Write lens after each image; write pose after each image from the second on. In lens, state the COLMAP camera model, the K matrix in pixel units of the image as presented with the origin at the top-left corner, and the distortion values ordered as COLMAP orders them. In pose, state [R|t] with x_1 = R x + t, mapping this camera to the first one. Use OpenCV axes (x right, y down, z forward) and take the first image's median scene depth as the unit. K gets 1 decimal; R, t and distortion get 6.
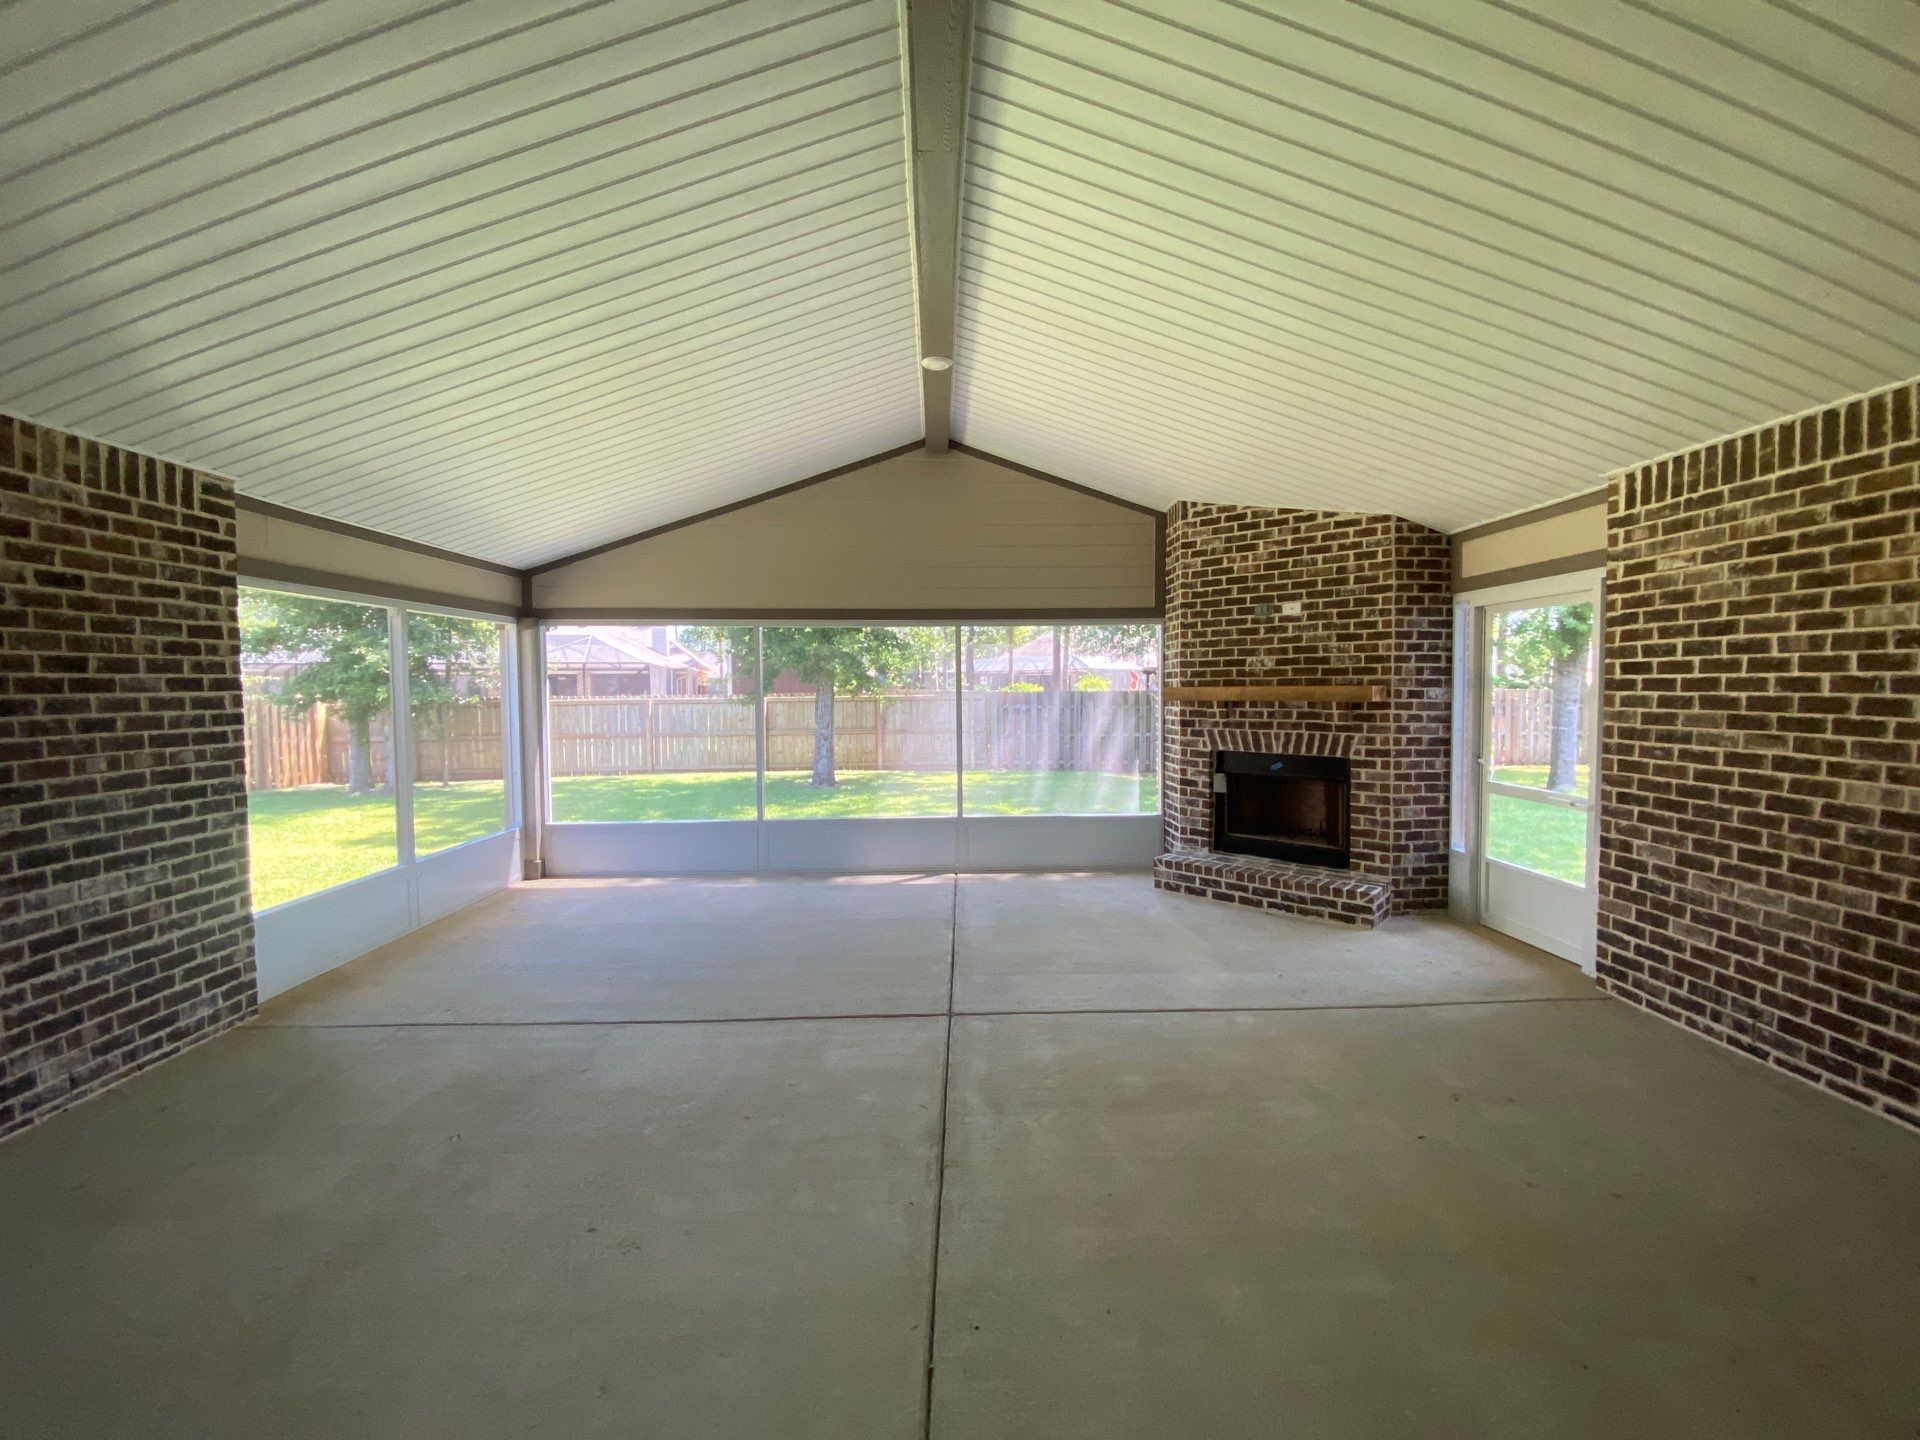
lens RADIAL K [[778.6, 0, 963.3], [0, 778.6, 719.0], [0, 0, 1]] dist [0.026162, -0.023233]
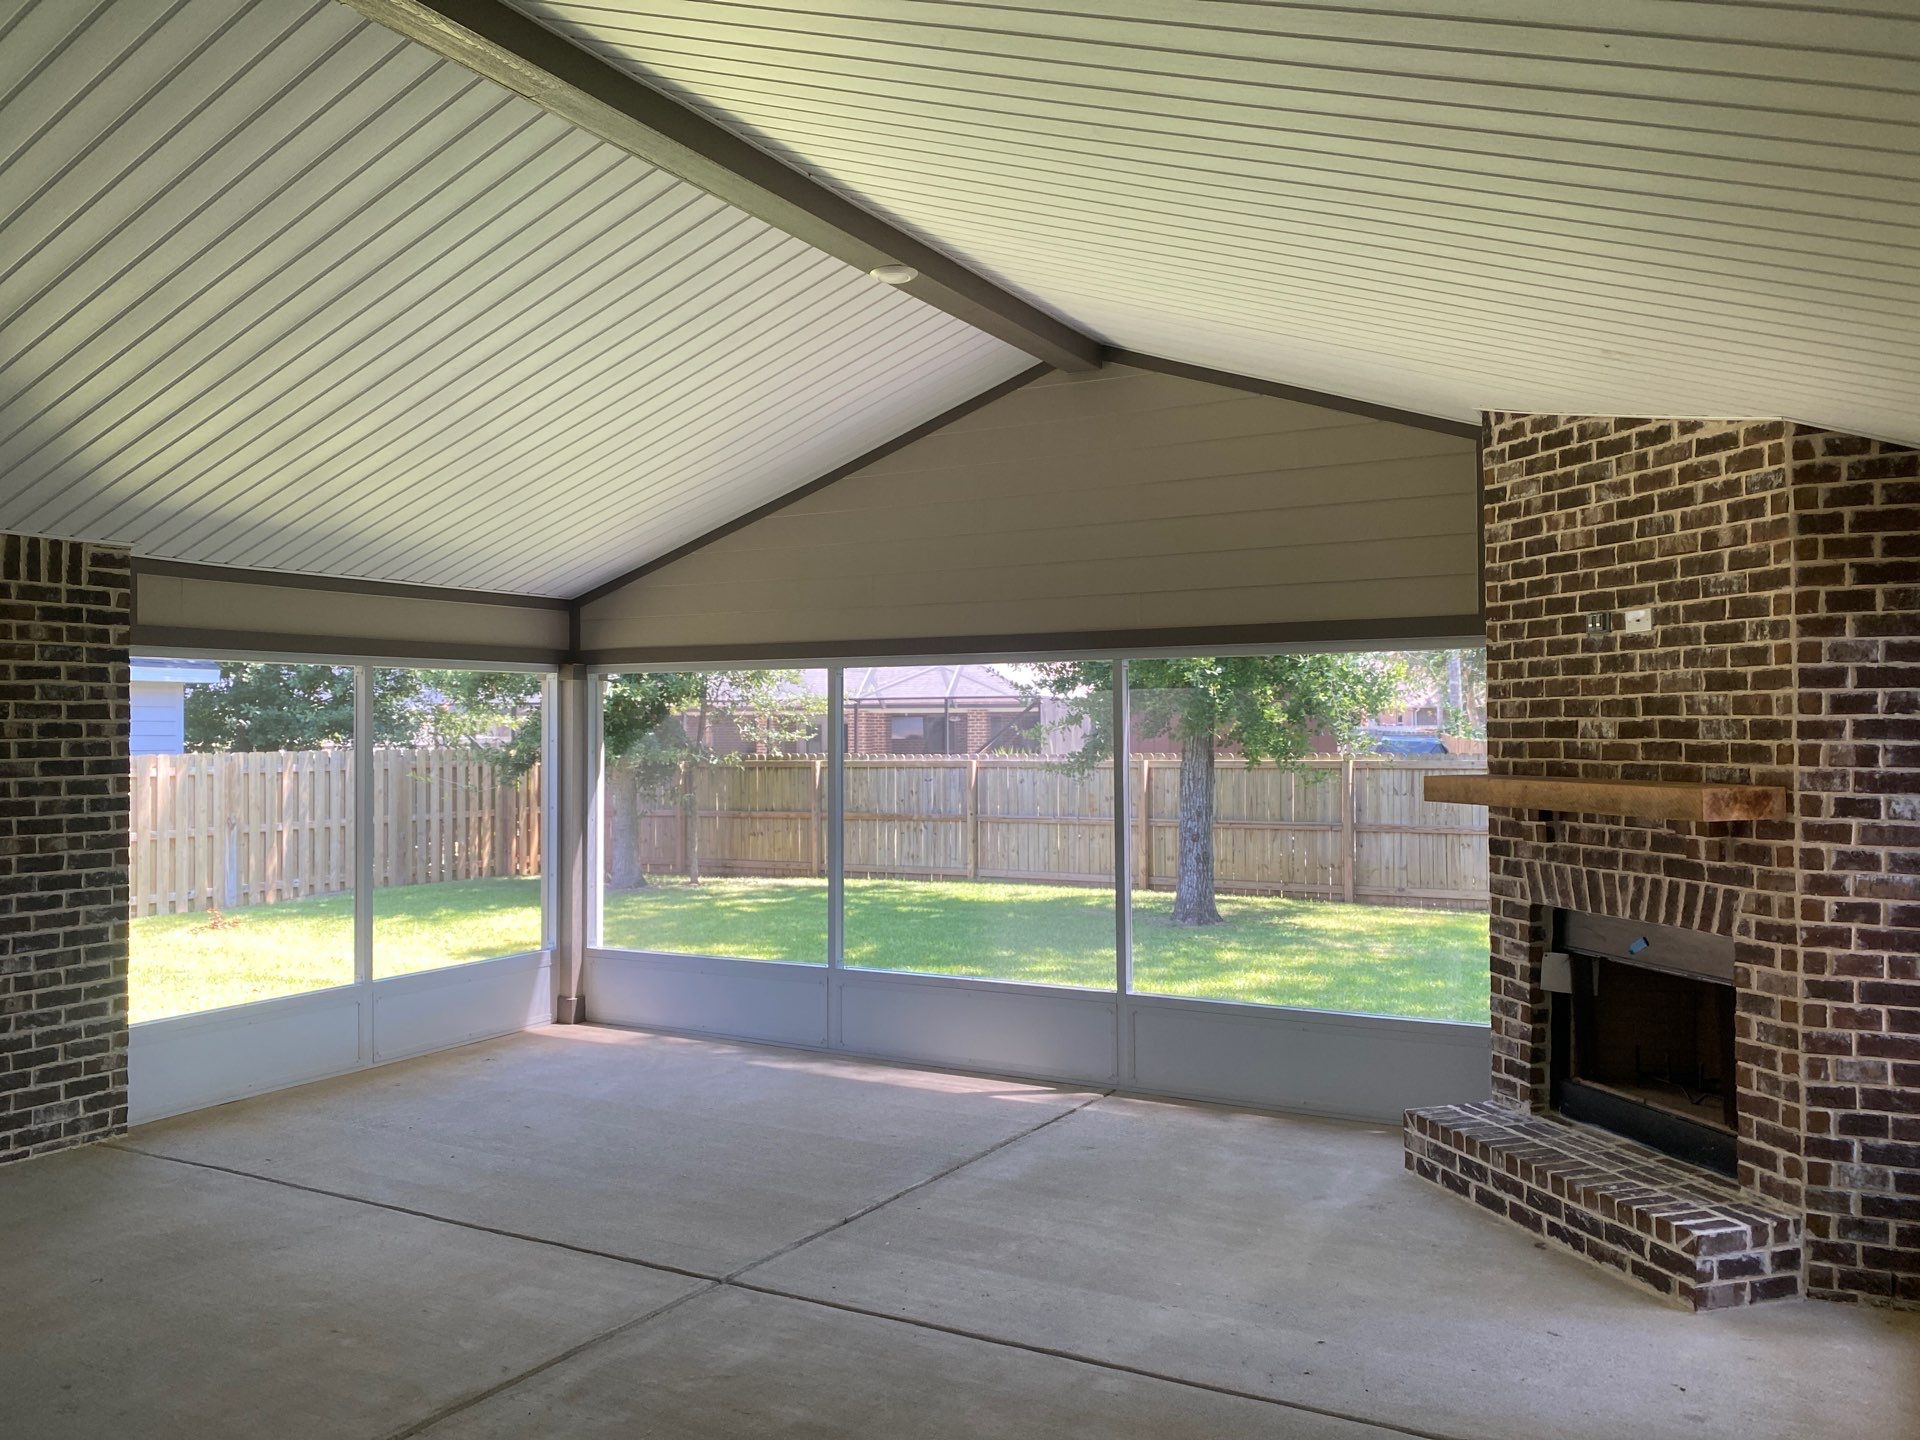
lens RADIAL K [[1480.3, 0, 972.5], [0, 1480.3, 711.4], [0, 0, 1]] dist [0.003328, 0.001383]
pose [[0.860502, -0.003411, -0.509436, 0.771818], [-0.022793, 0.998719, -0.045186, -0.049388], [0.508937, 0.050494, 0.859321, 0.004962]]
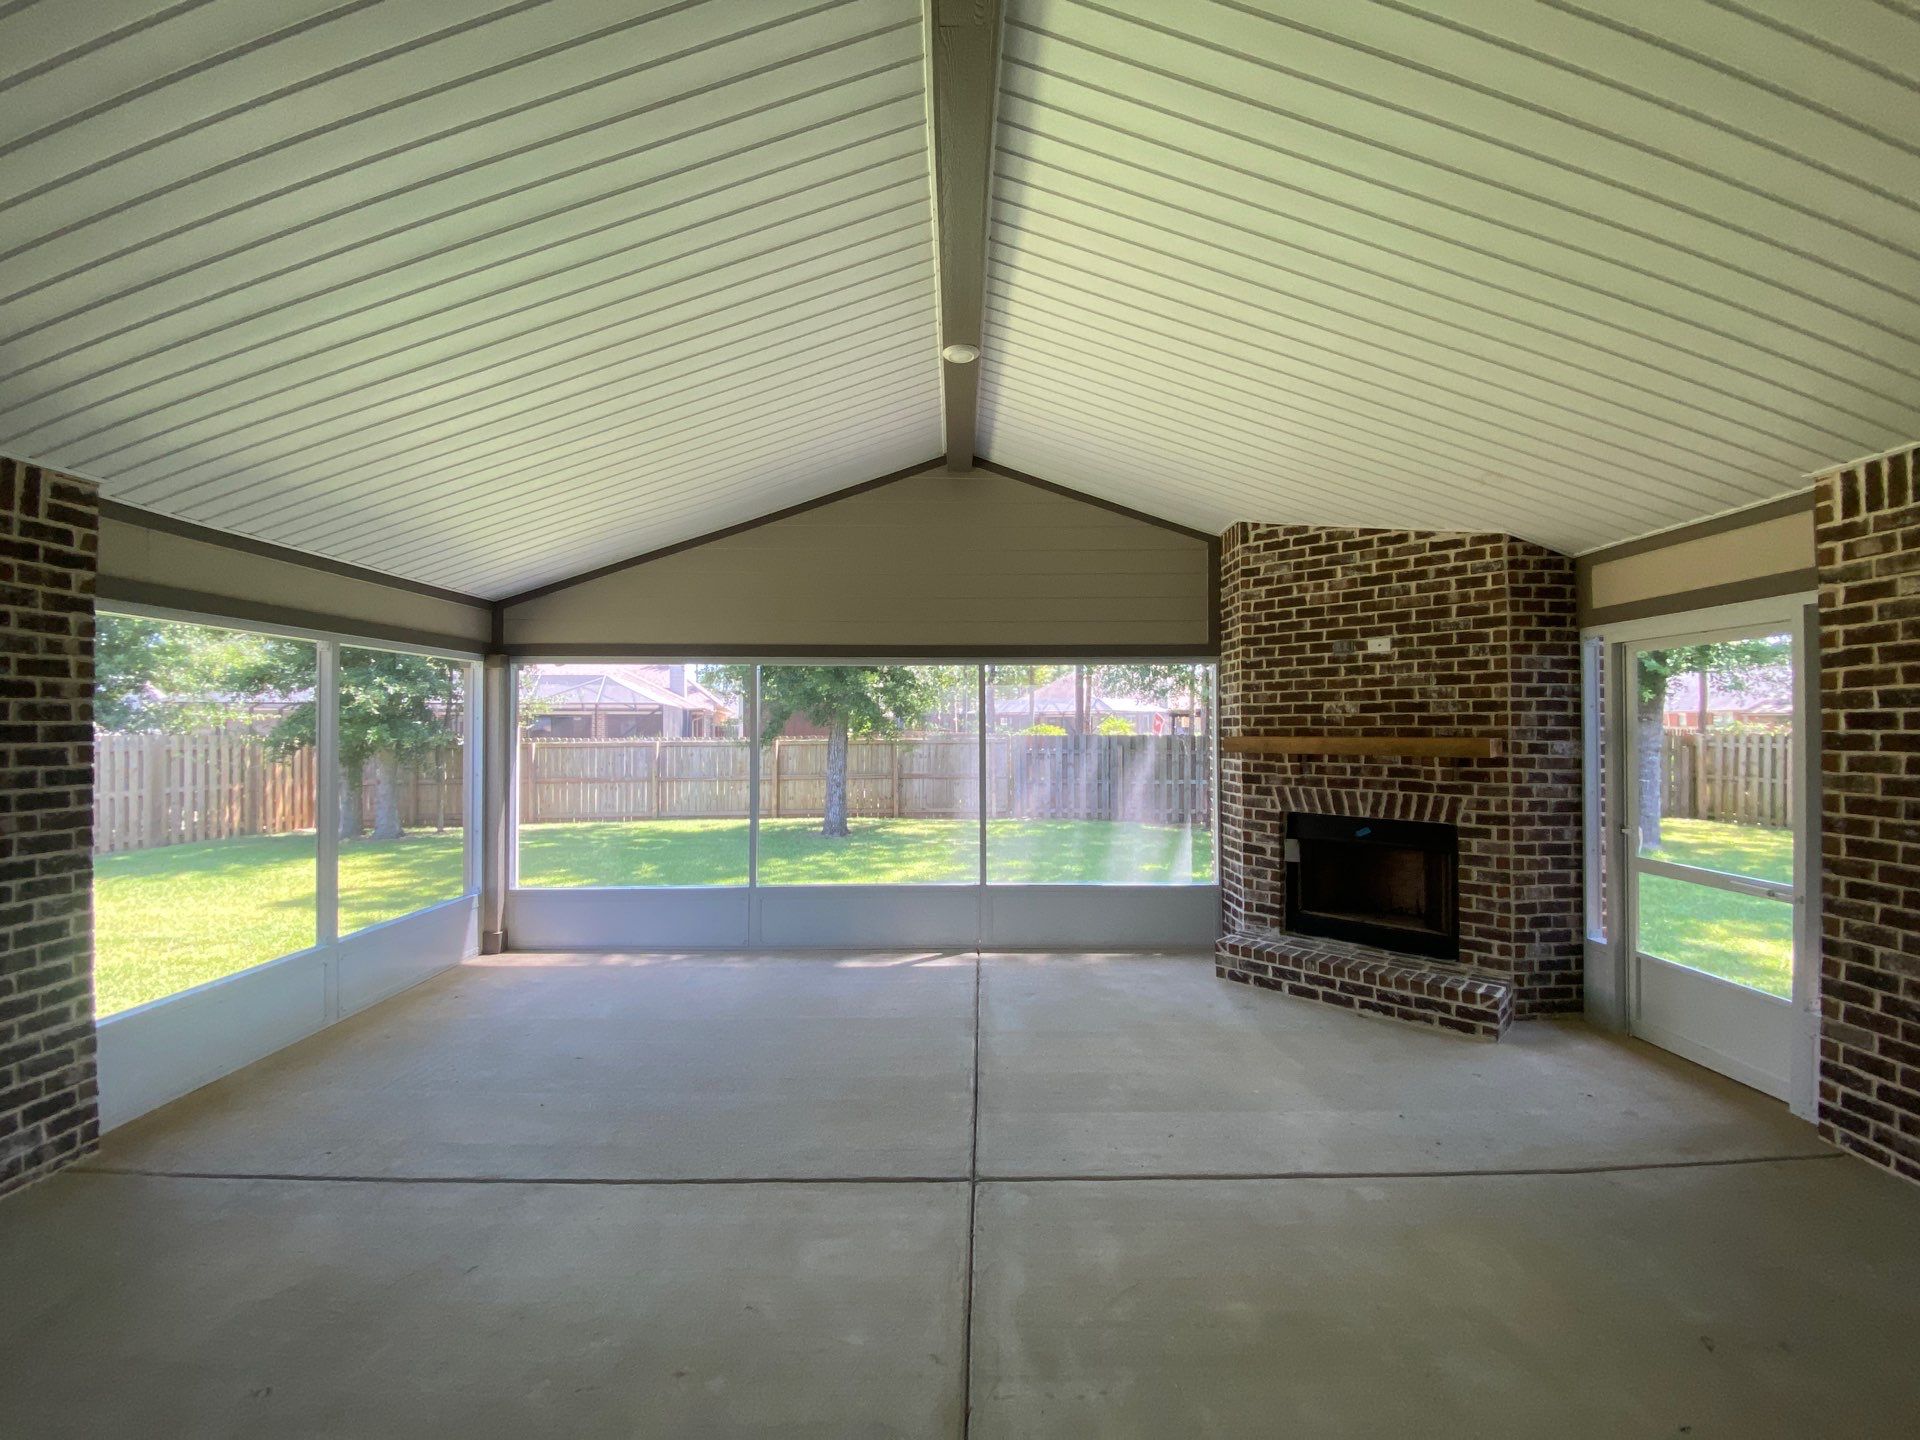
lens RADIAL K [[779.4, 0, 963.3], [0, 779.4, 719.4], [0, 0, 1]] dist [0.007561, -0.014814]
pose [[0.999685, 0.004737, -0.024631, -0.010233], [-0.006024, 0.998607, -0.052428, -0.021019], [0.024349, 0.052559, 0.998321, 0.221773]]
